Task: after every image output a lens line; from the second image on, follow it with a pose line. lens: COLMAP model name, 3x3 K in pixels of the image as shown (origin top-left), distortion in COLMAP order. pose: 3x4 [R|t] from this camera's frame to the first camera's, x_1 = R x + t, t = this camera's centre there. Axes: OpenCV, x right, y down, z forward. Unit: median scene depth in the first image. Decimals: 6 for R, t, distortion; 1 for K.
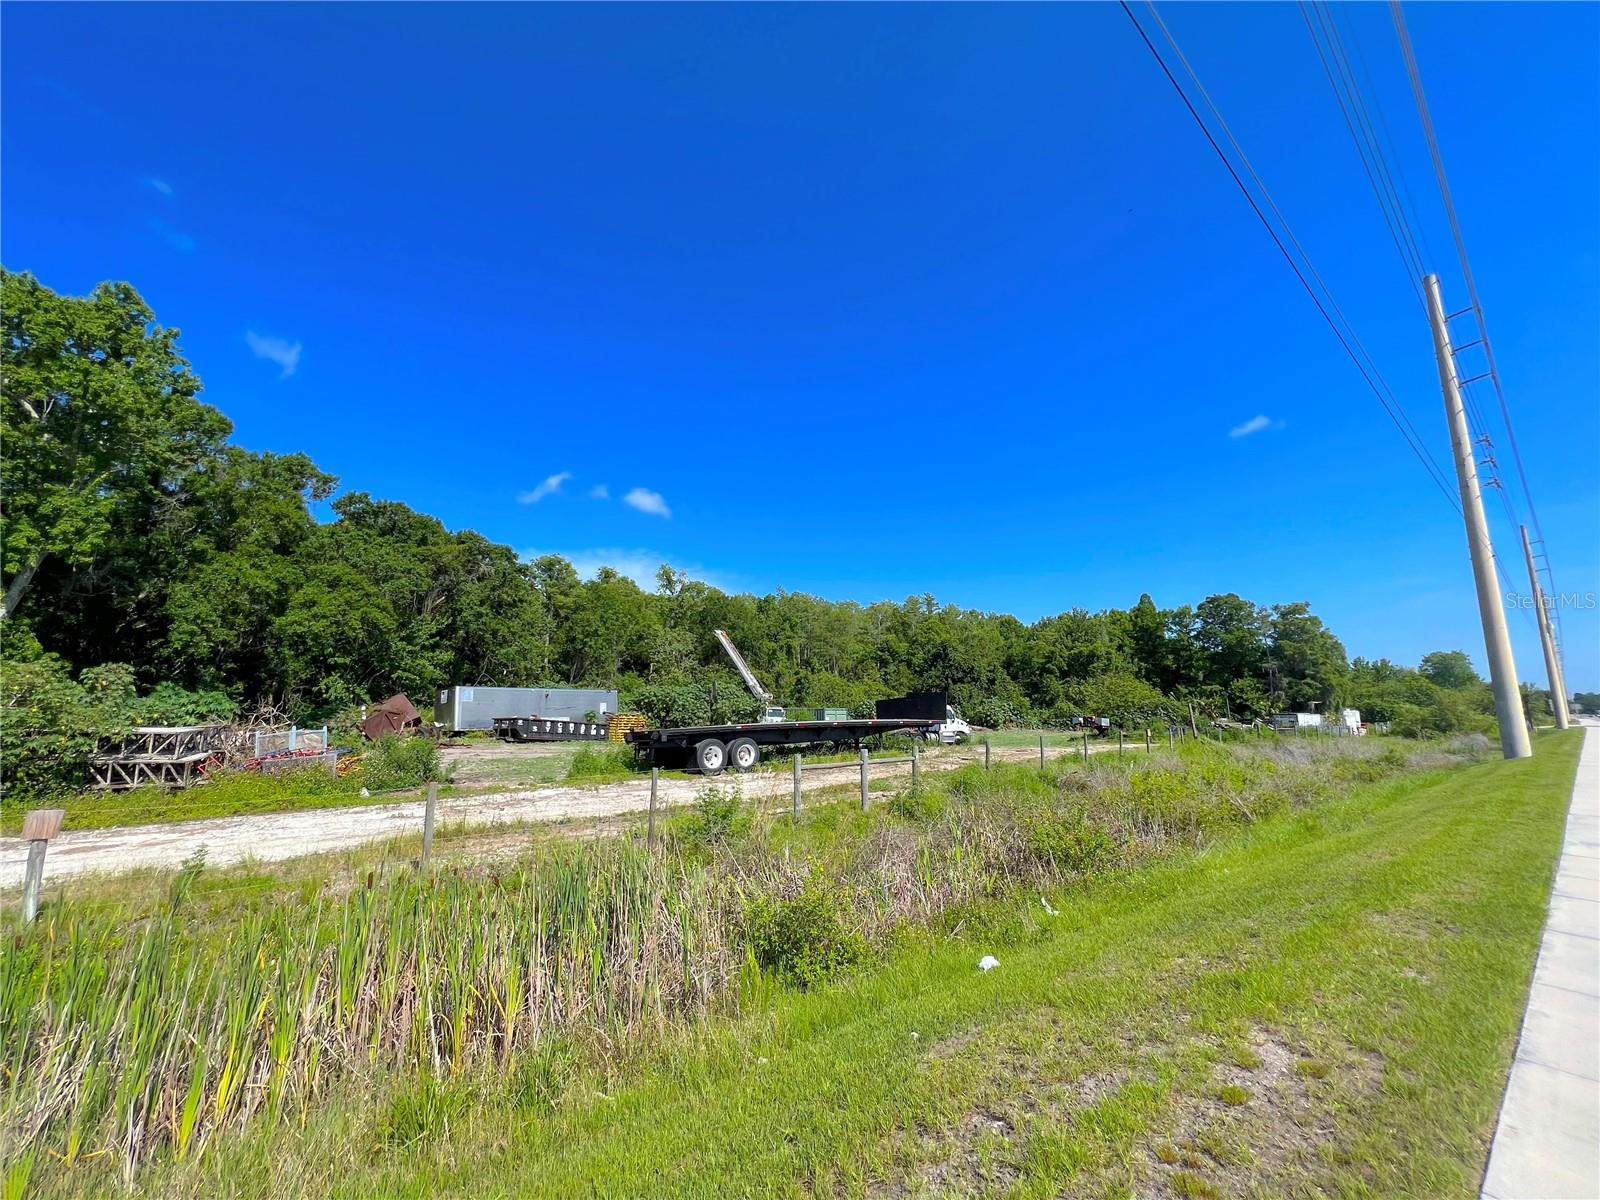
lens RADIAL K [[653.6, 0, 800.0], [0, 653.6, 600.0], [0, 0, 1]] dist [0.014527, -0.000042]
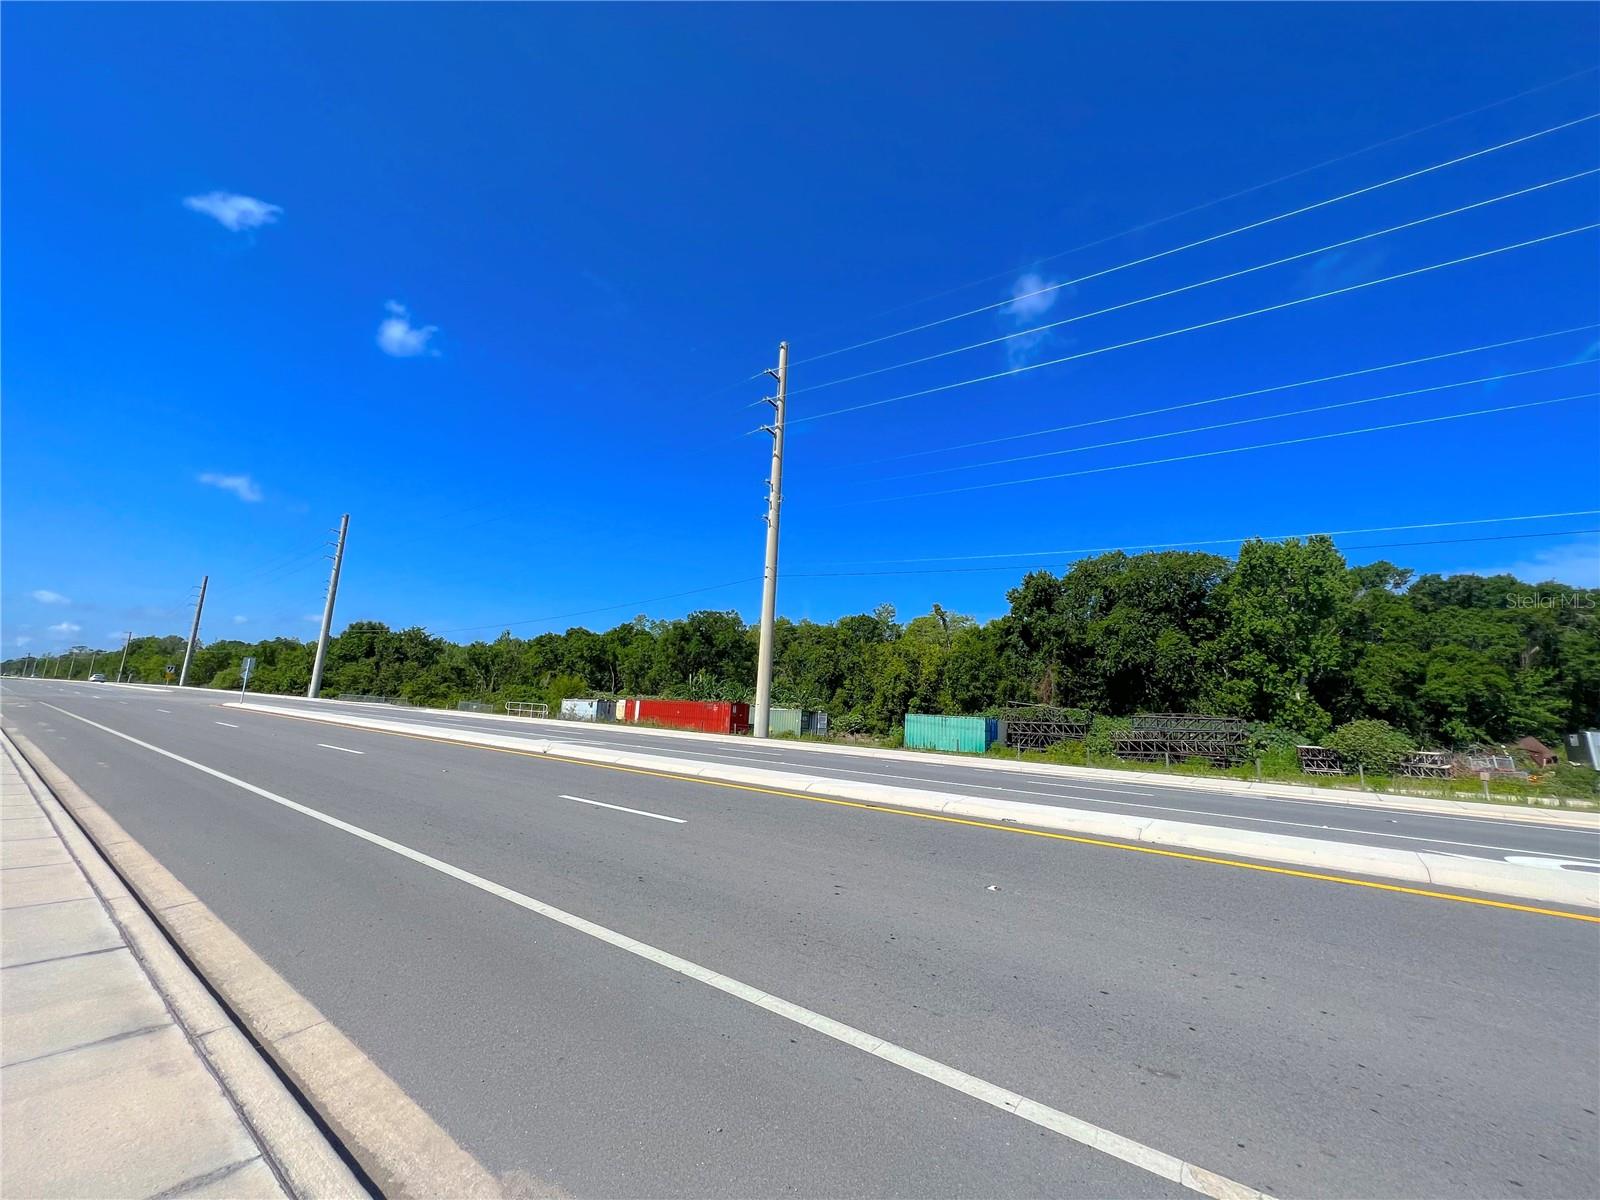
lens RADIAL K [[653.6, 0, 800.0], [0, 653.6, 600.0], [0, 0, 1]] dist [0.014527, -0.000042]
pose [[0.259205, -0.163951, -0.951805, 0.281745], [0.120487, 0.983277, -0.136560, -0.105279], [0.958278, -0.079283, 0.274624, -0.648344]]
